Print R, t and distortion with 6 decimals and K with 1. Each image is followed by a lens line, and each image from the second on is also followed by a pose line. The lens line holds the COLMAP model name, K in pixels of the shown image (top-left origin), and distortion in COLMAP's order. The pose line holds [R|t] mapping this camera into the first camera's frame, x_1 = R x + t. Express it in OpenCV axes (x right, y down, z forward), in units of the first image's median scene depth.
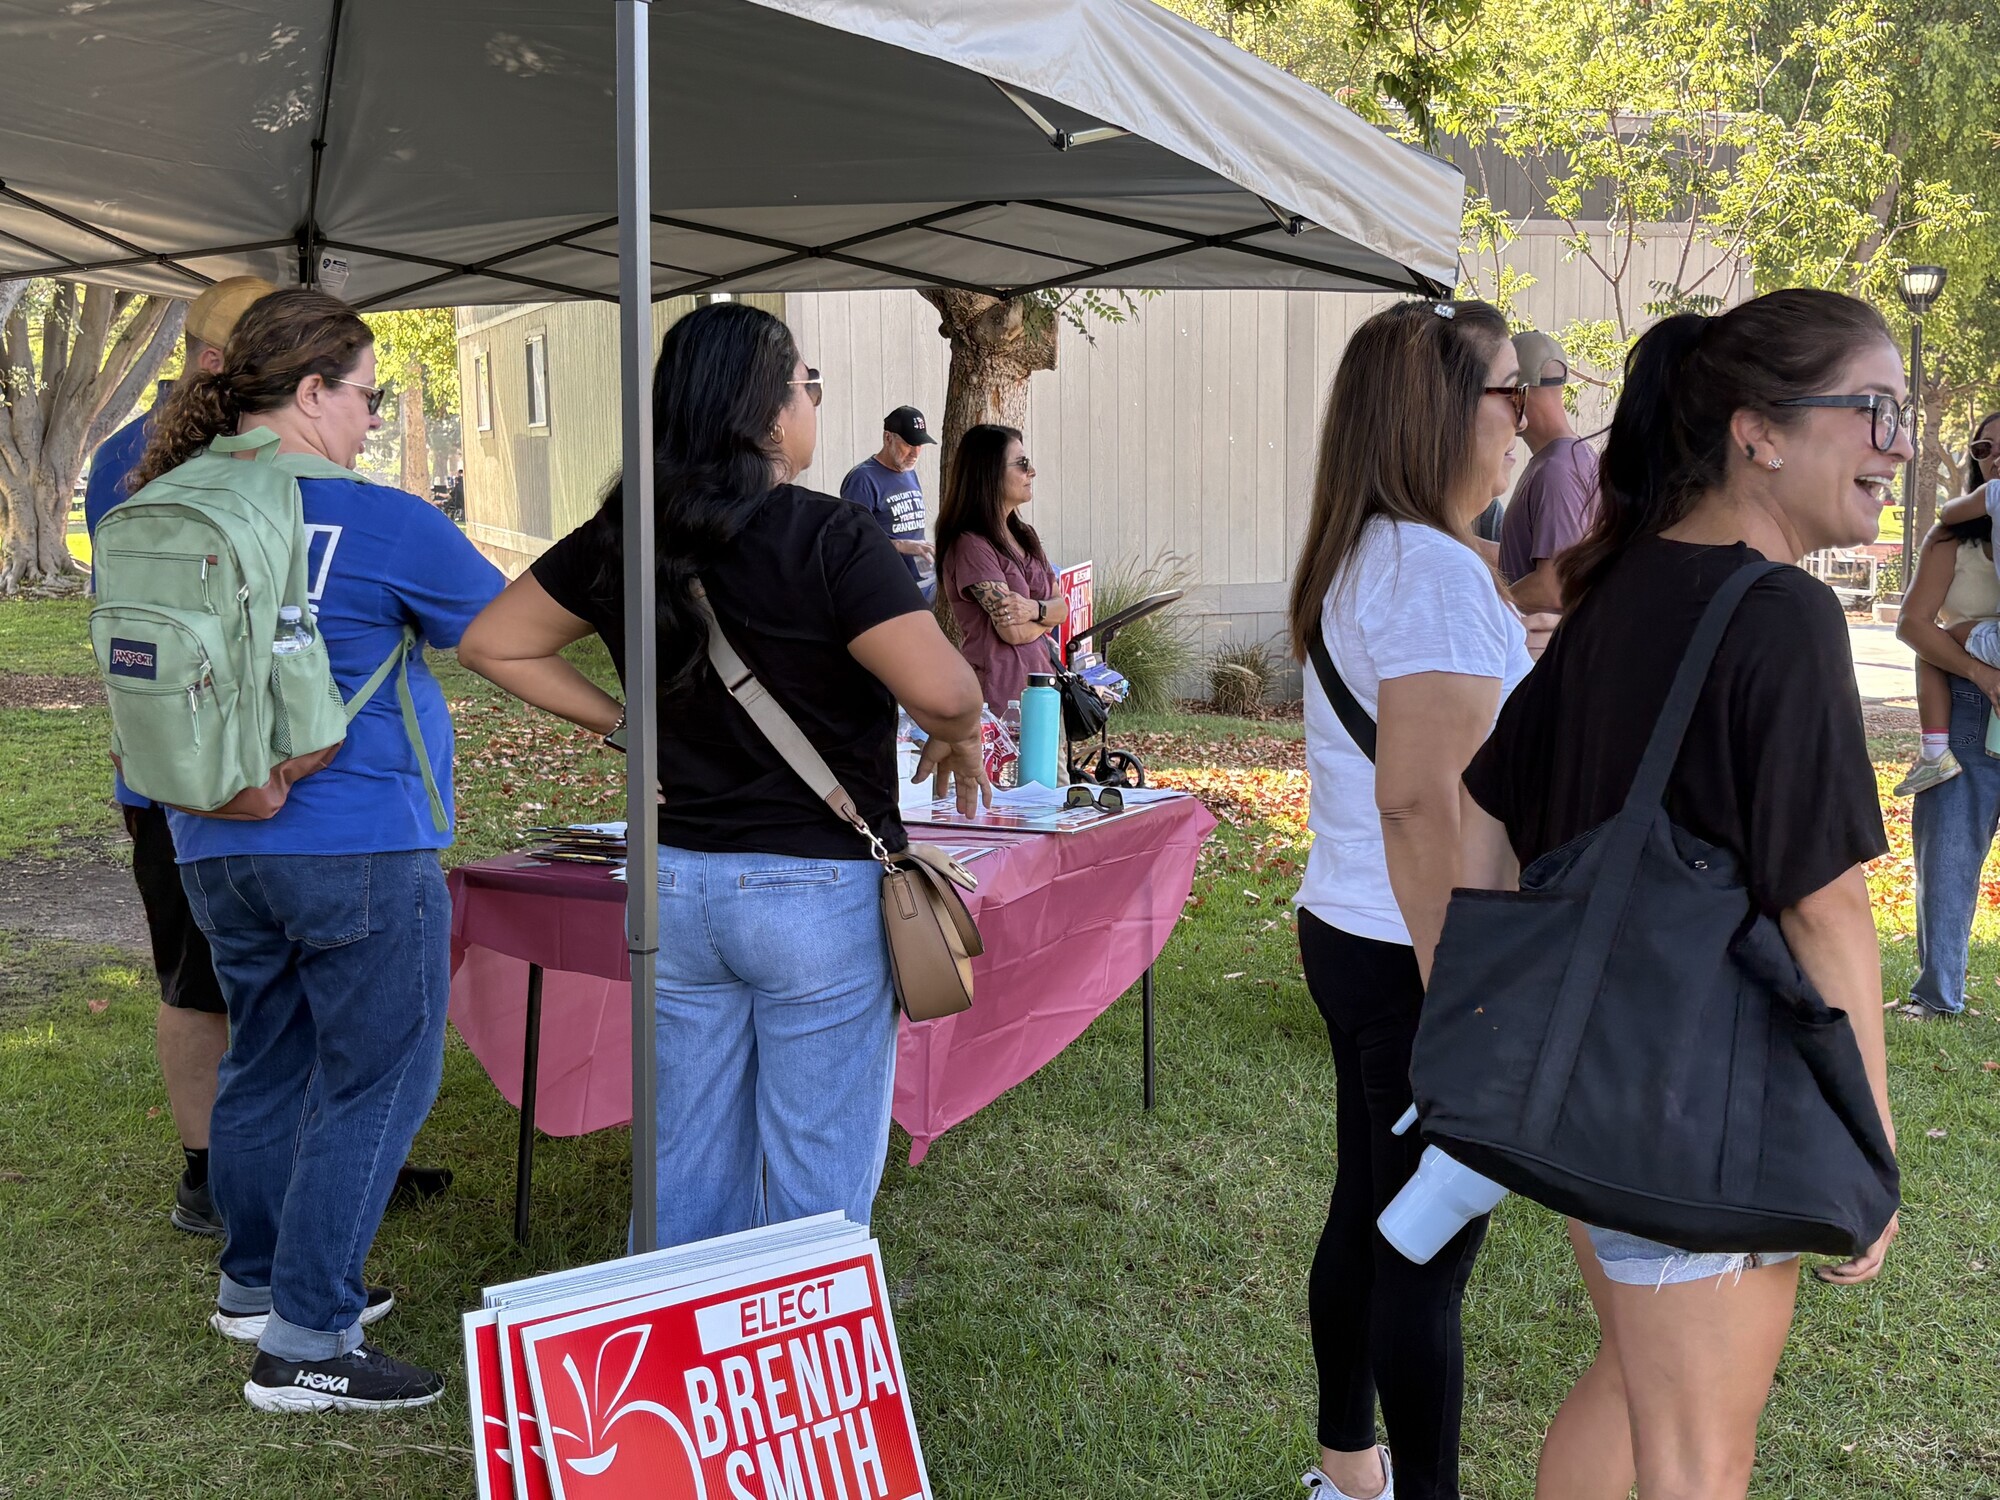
lens RADIAL K [[2533.5, 0, 1000.0], [0, 2533.5, 750.0], [0, 0, 1]] dist [0.011645, 0.014003]
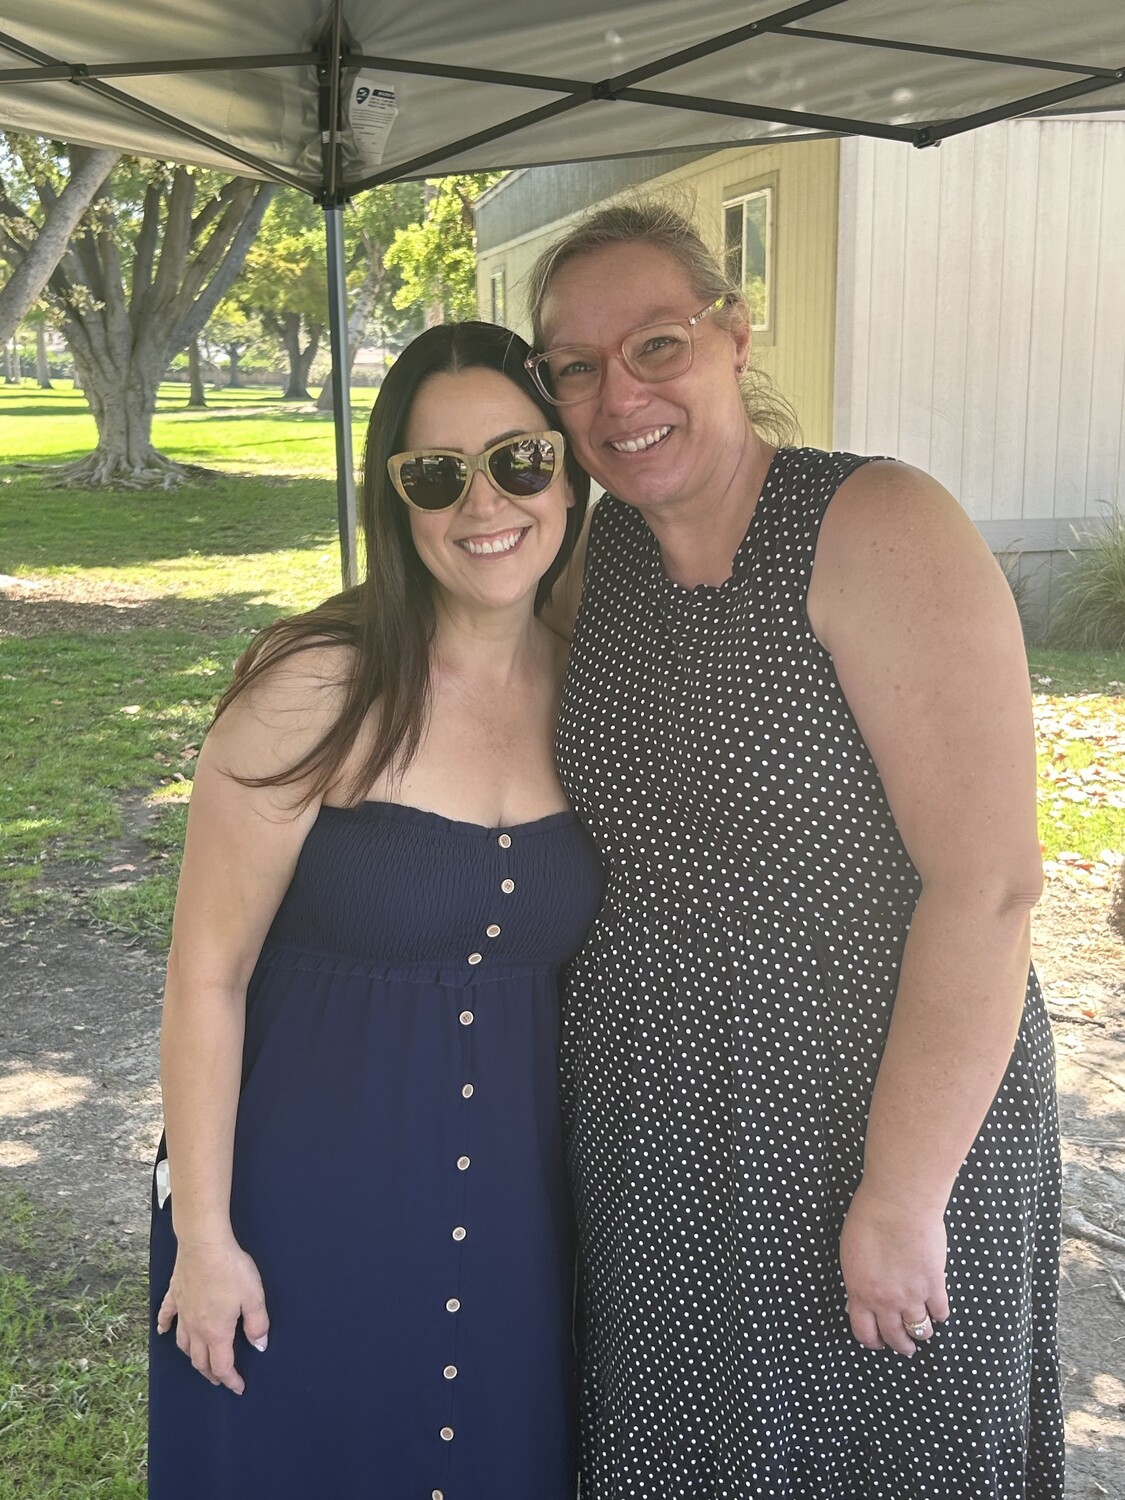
lens RADIAL K [[1797.9, 0, 562.5], [0, 1797.9, 750.0], [0, 0, 1]] dist [-0.006861, -0.011037]
pose [[0.988331, 0.030884, -0.149157, -0.148586], [-0.015378, 0.994457, 0.104016, -0.081075], [0.151543, -0.100508, 0.983327, 0.566987]]
